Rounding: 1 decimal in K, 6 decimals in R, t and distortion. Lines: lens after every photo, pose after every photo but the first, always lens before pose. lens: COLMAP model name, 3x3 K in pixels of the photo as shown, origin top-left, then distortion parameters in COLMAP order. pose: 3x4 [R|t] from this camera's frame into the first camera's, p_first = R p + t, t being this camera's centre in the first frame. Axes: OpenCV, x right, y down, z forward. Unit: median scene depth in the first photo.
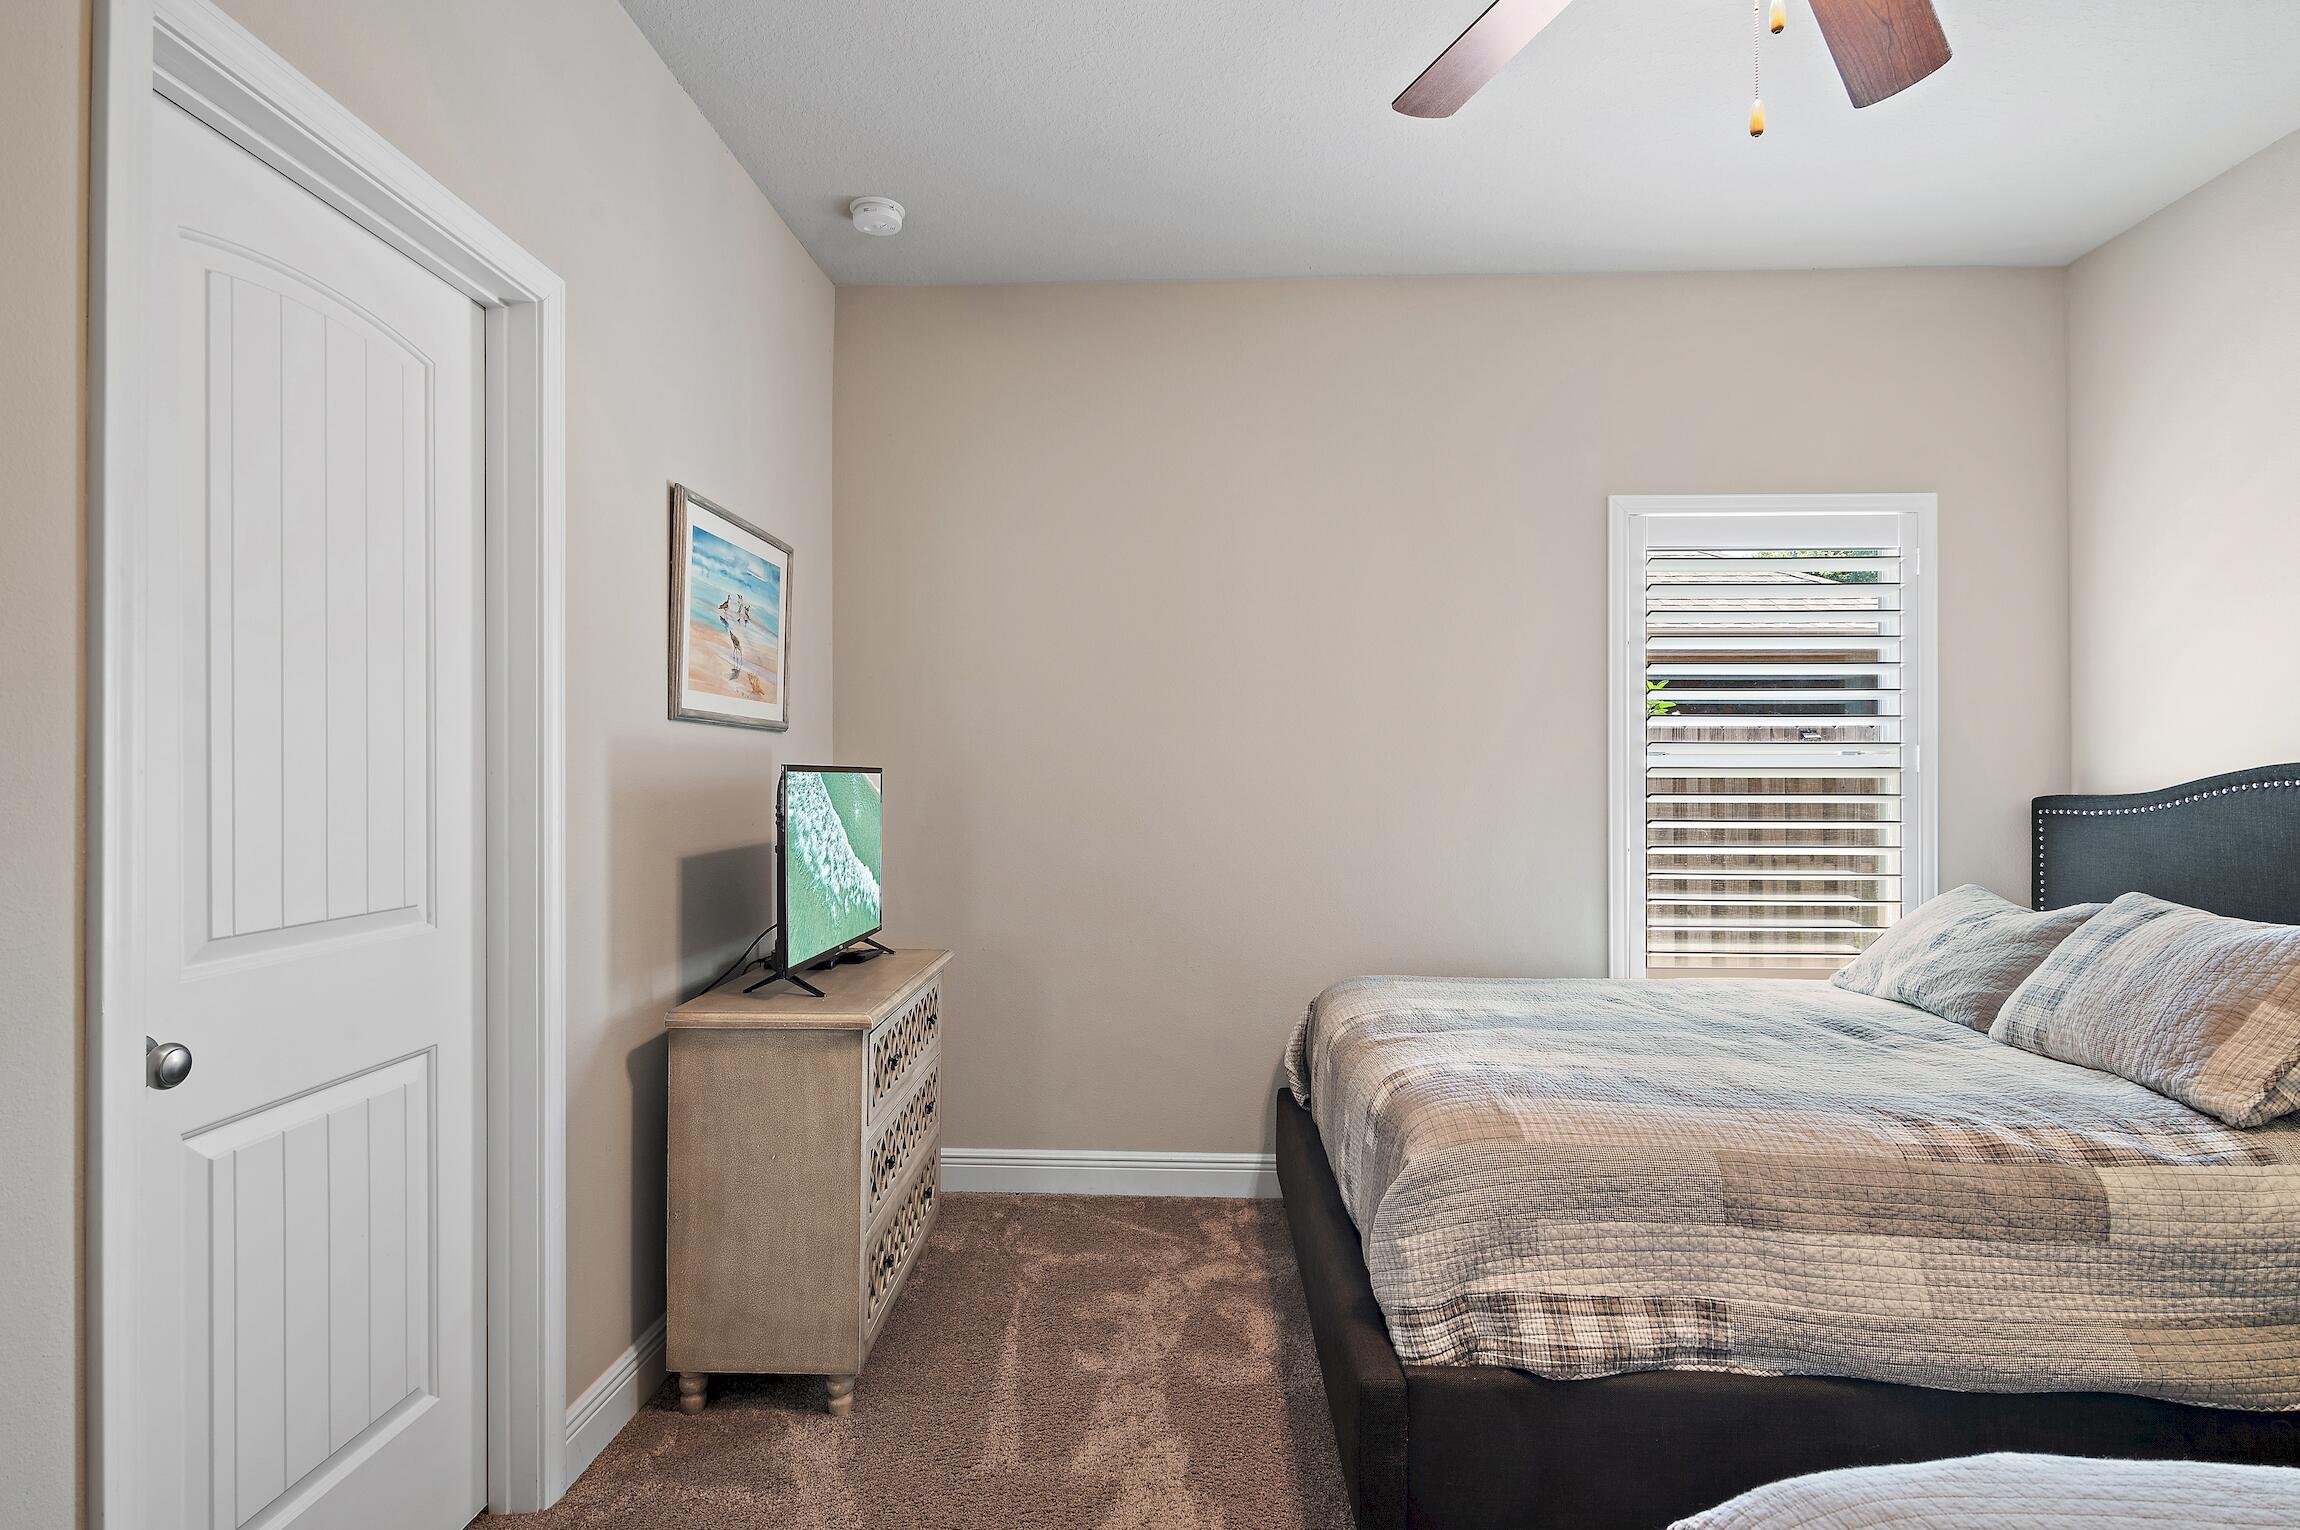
lens RADIAL K [[1140.7, 0, 1146.4], [0, 1140.7, 784.5], [0, 0, 1]] dist [-0.001267, -0.000275]
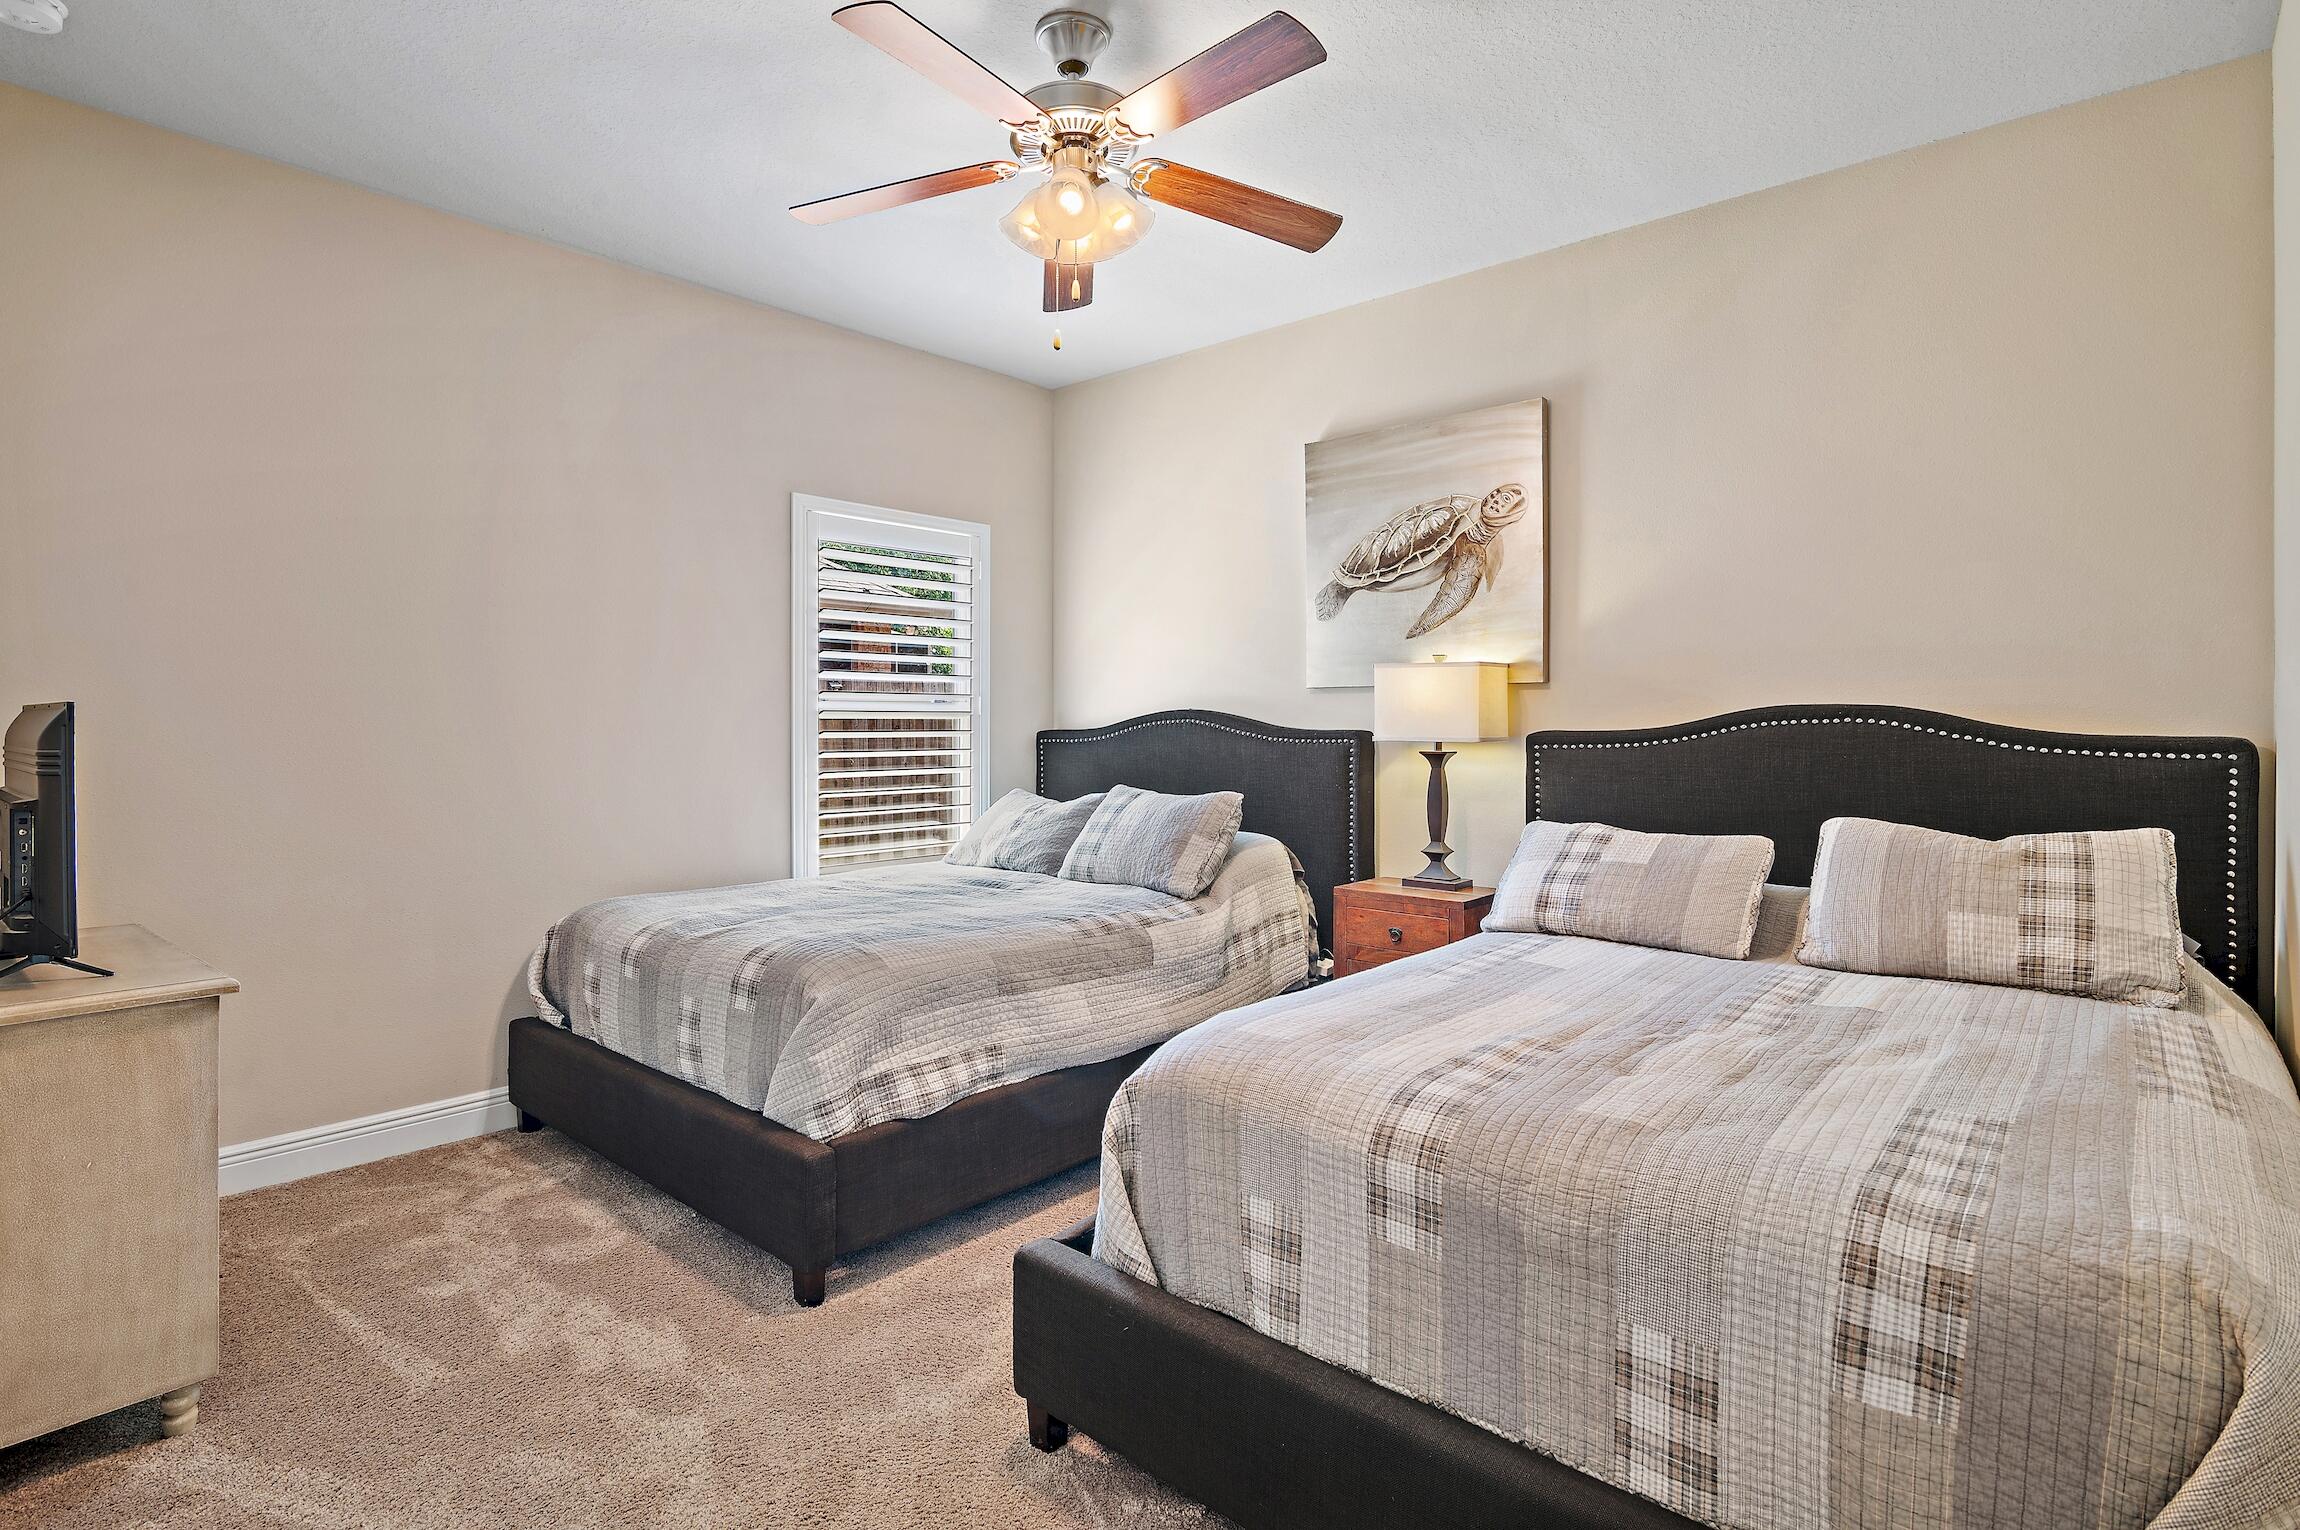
lens RADIAL K [[1146.5, 0, 1150.4], [0, 1146.5, 729.1], [0, 0, 1]] dist [-0.000520, 0.000342]
pose [[0.634814, -0.007204, 0.772632, -0.461914], [0.003525, 0.999973, 0.006427, -0.001689], [-0.772657, -0.001356, 0.634822, -0.149754]]
